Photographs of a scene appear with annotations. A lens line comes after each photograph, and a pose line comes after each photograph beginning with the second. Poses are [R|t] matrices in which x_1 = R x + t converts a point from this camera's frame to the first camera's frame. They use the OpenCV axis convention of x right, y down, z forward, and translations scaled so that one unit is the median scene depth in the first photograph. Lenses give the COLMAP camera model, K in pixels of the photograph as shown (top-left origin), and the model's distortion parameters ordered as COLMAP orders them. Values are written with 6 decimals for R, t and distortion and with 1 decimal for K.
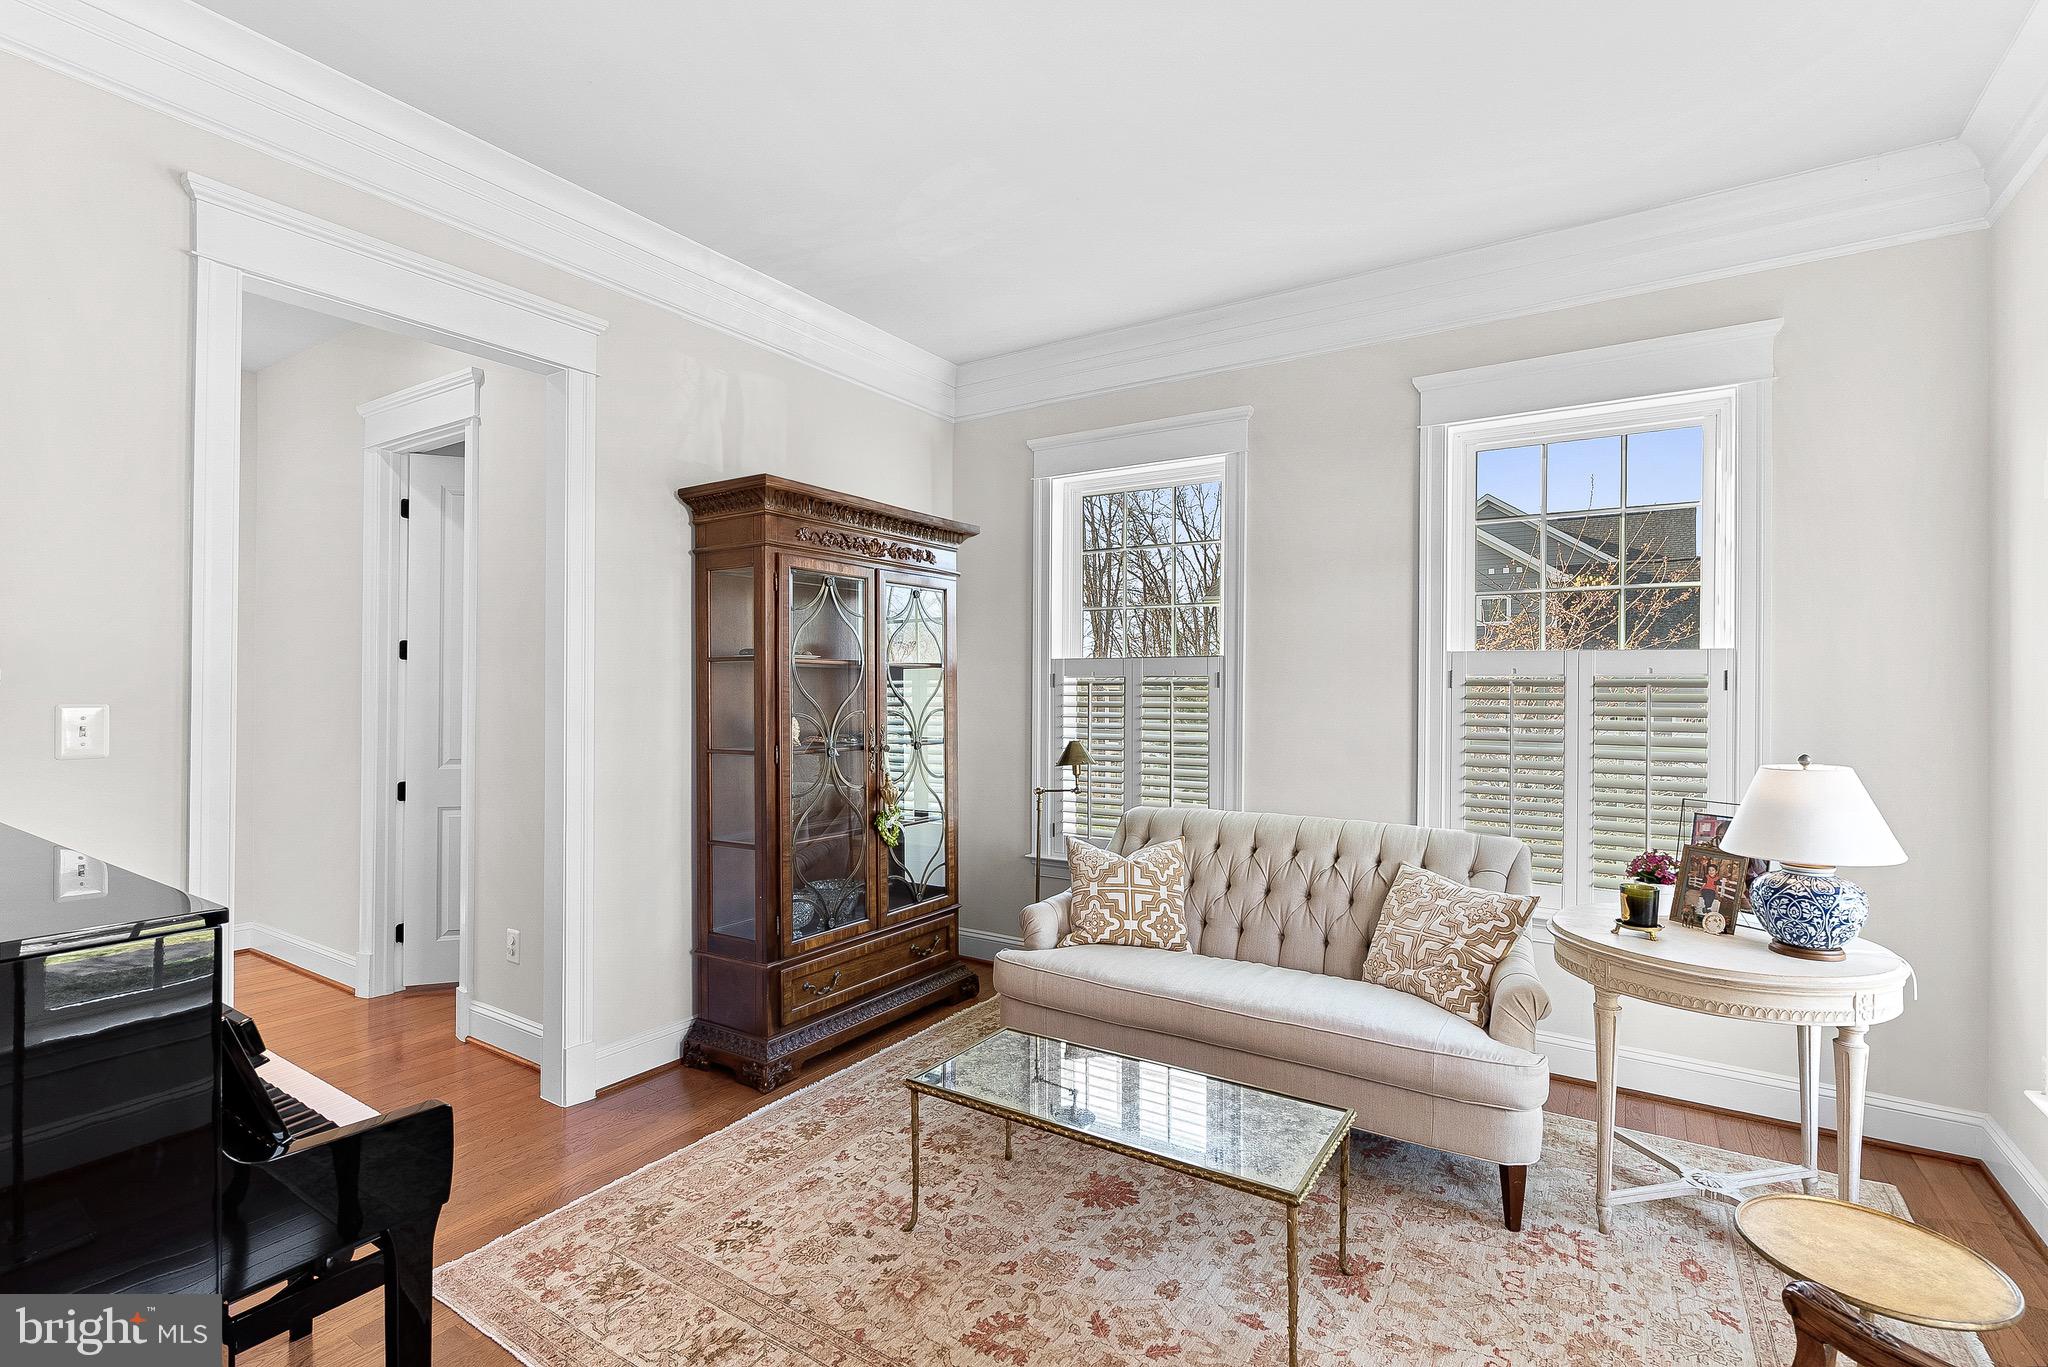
lens RADIAL K [[950.7, 0, 1024.1], [0, 950.7, 686.1], [0, 0, 1]] dist [-0.002069, -0.000383]
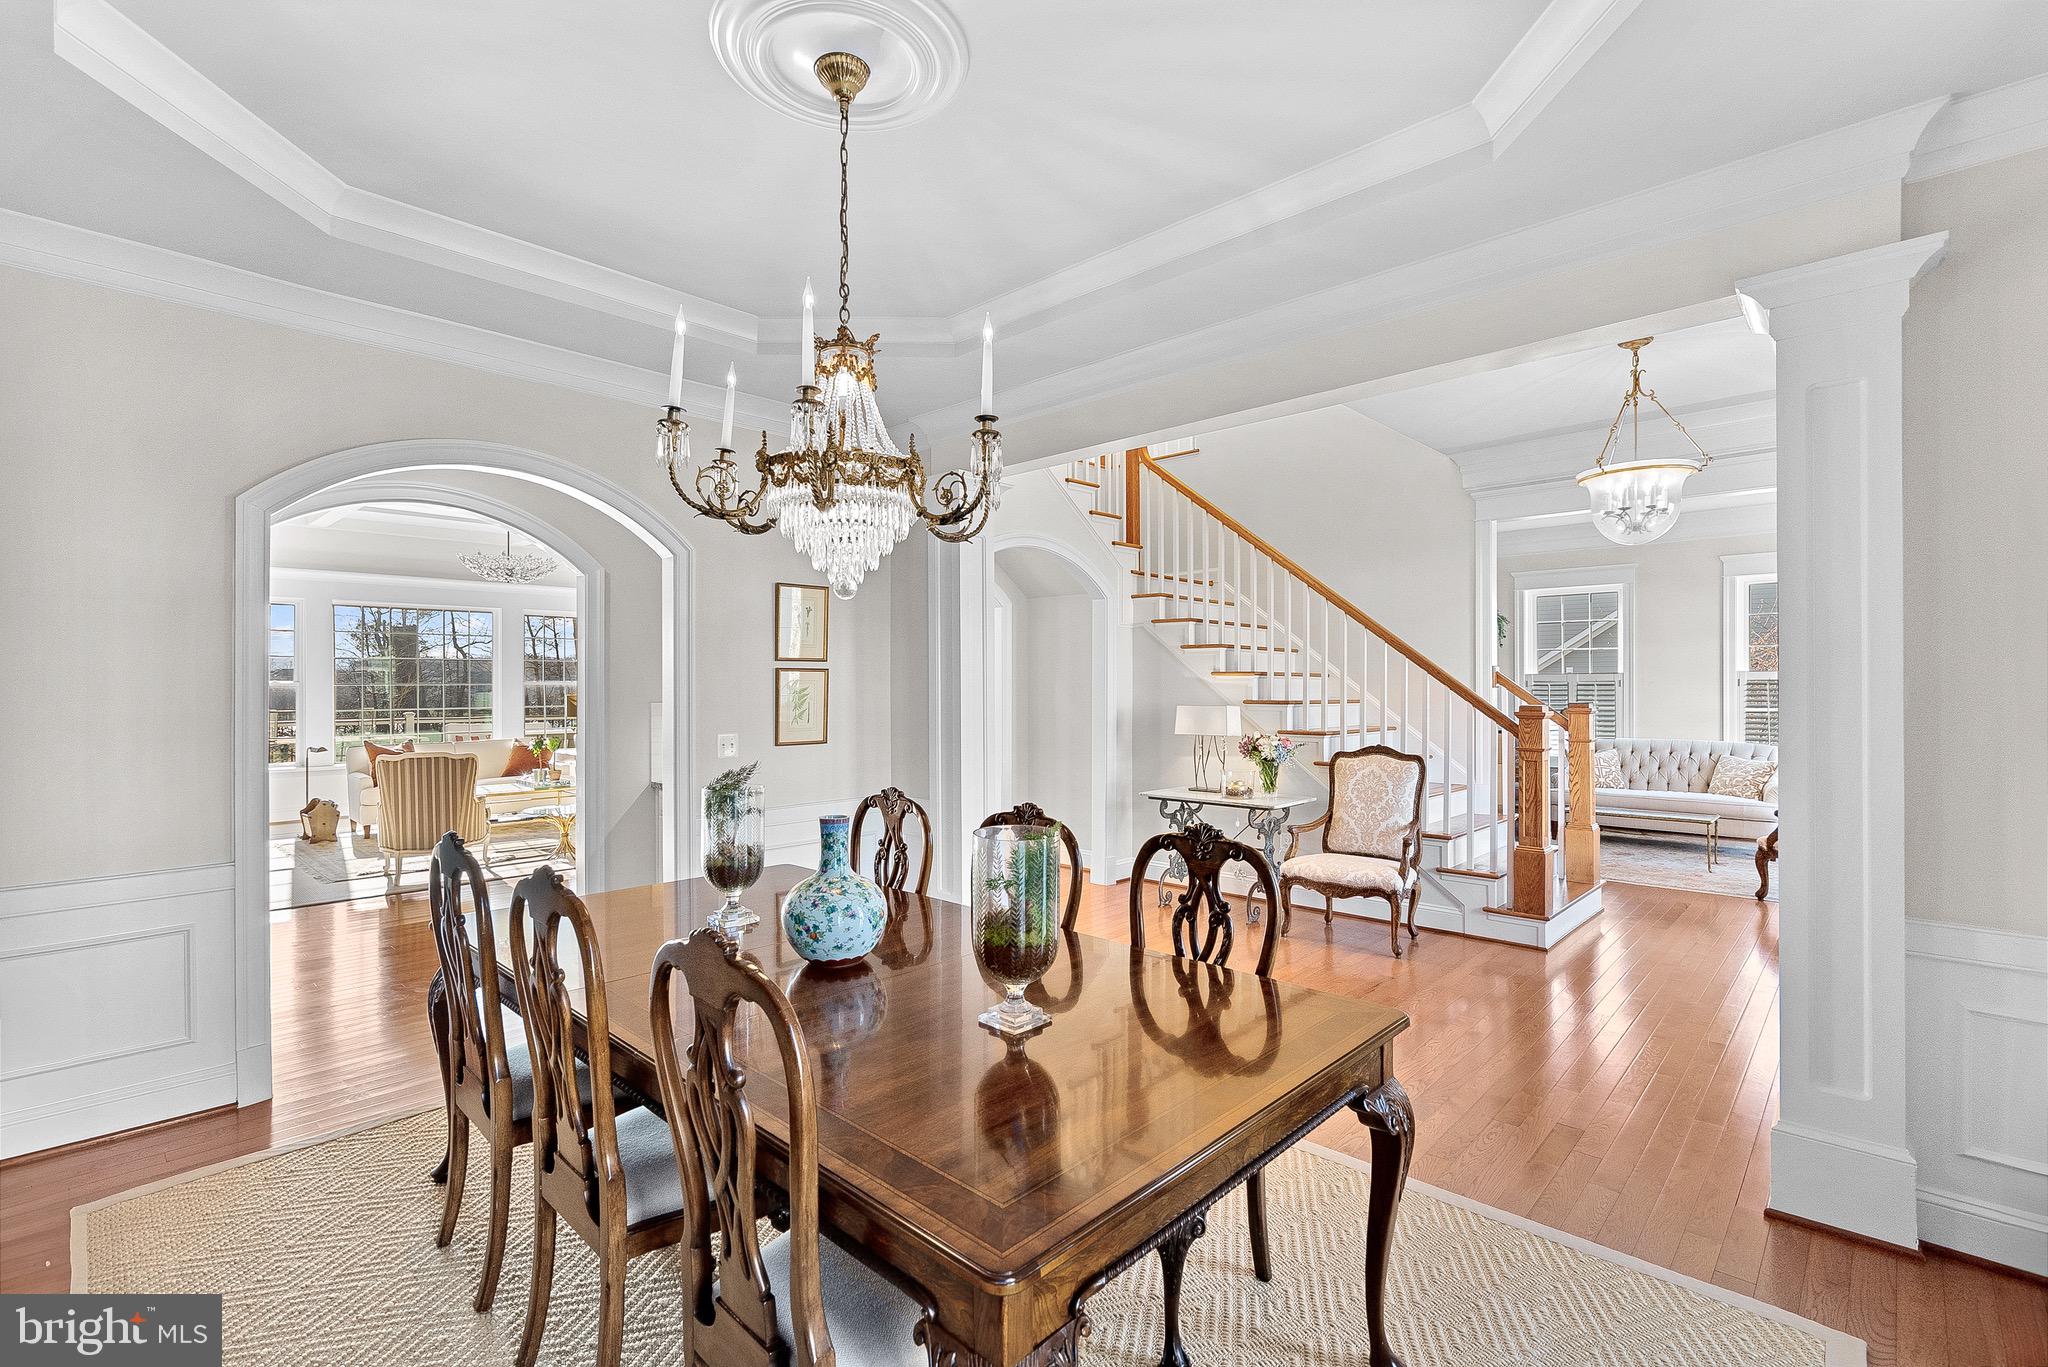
lens RADIAL K [[950.7, 0, 1024.1], [0, 950.7, 686.1], [0, 0, 1]] dist [-0.002069, -0.000383]
pose [[0.986064, -0.009196, -0.166114, -1.290098], [0.010028, 0.999941, 0.004167, -0.036081], [0.166066, -0.005774, 0.986098, -2.303730]]
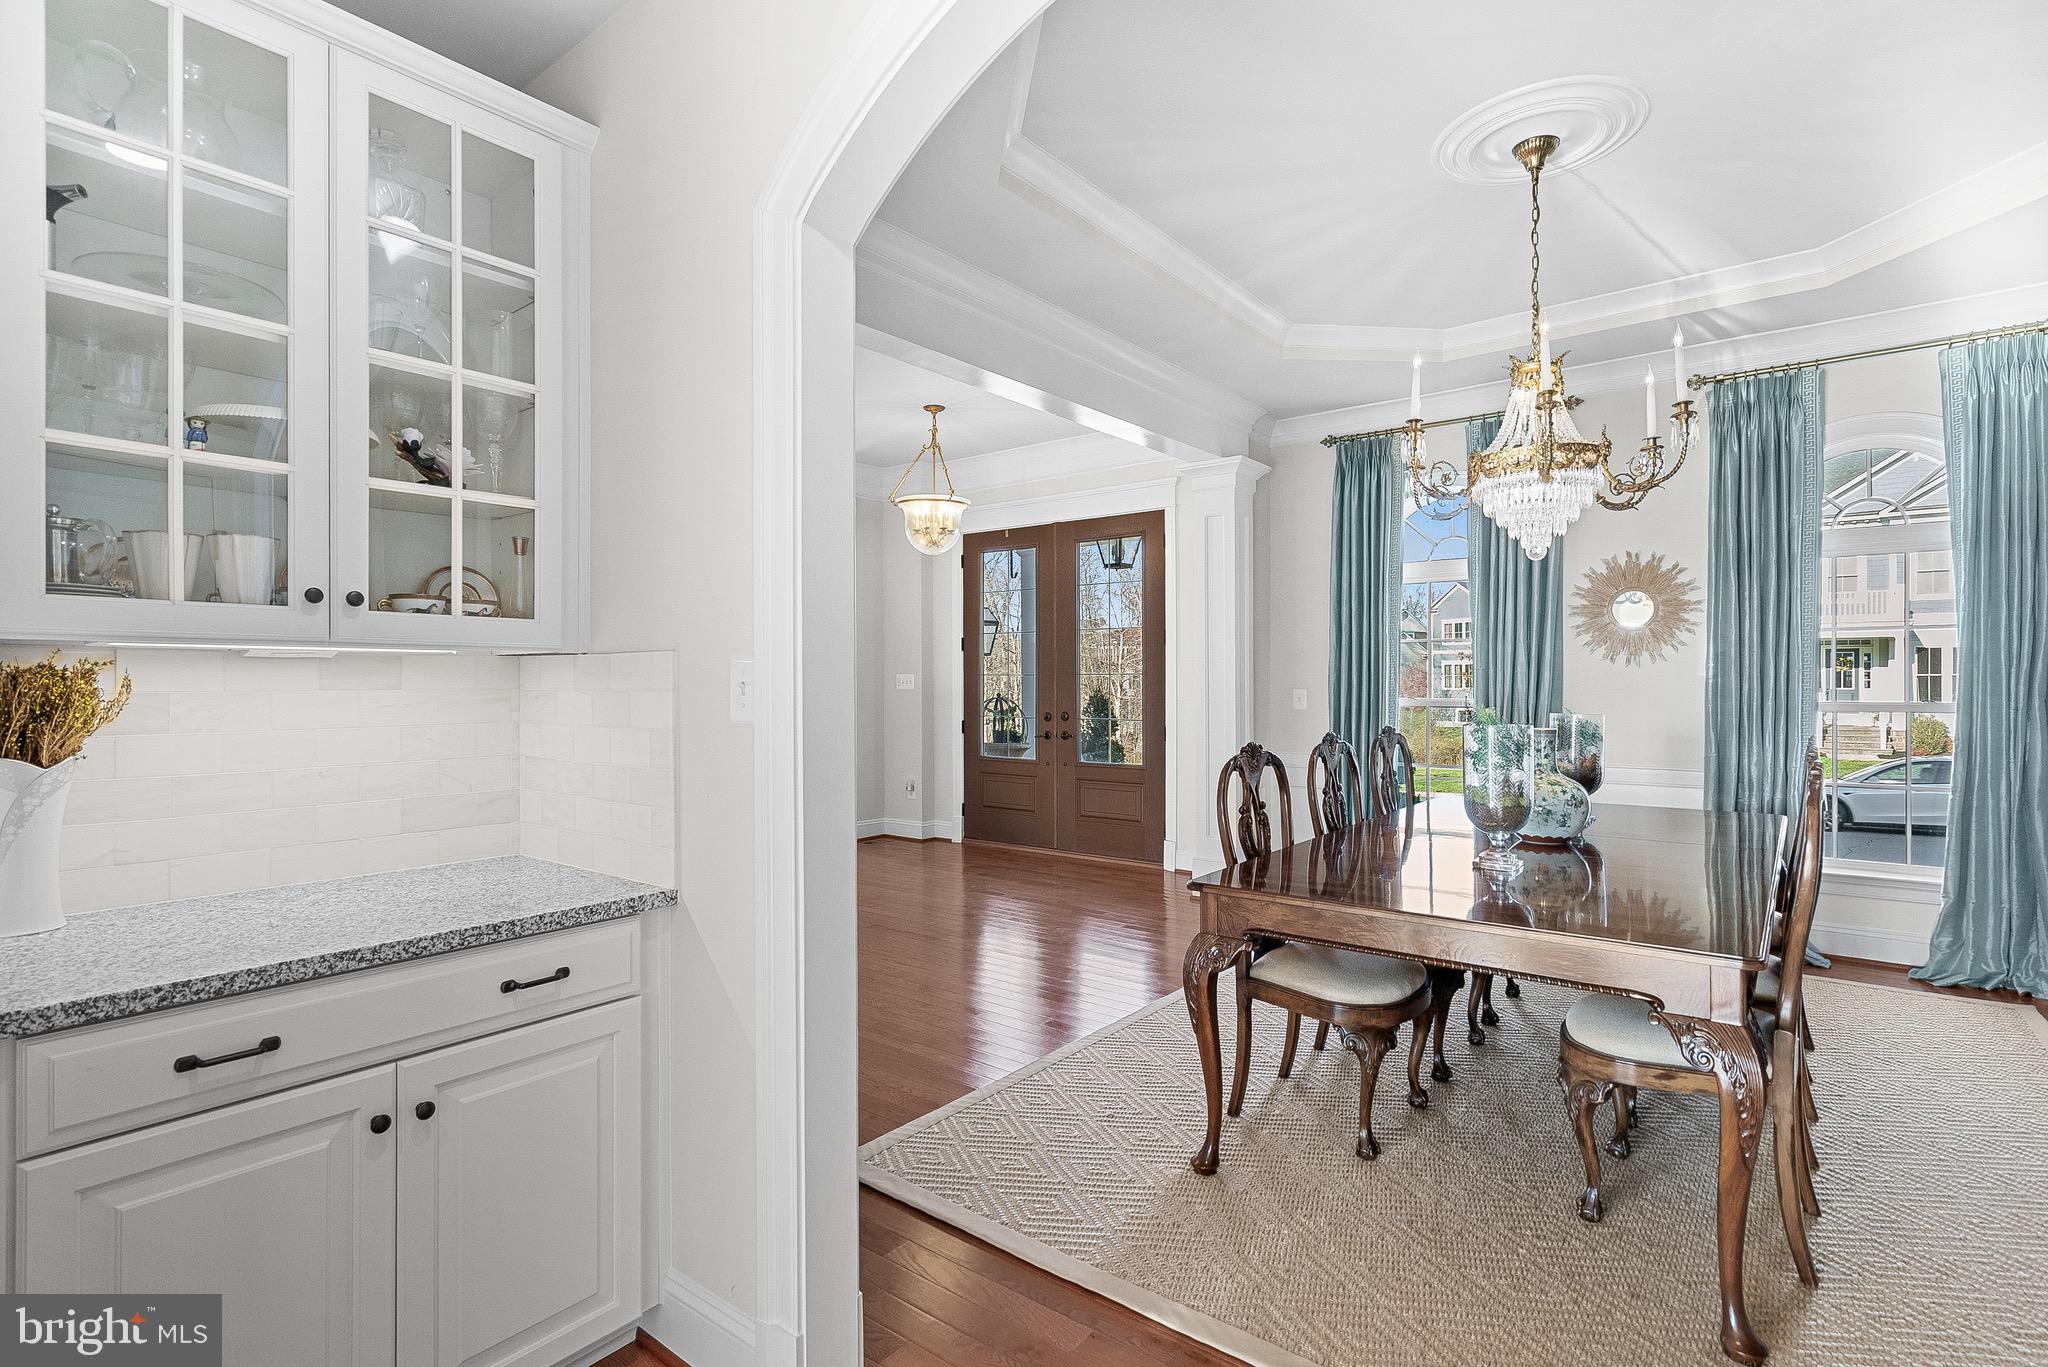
lens RADIAL K [[950.7, 0, 1024.1], [0, 950.7, 686.1], [0, 0, 1]] dist [-0.002069, -0.000383]
pose [[0.090565, -0.007421, 0.995863, -2.831402], [-0.001667, 0.999970, 0.007604, 0.036221], [-0.995889, -0.002349, 0.090550, -0.862150]]
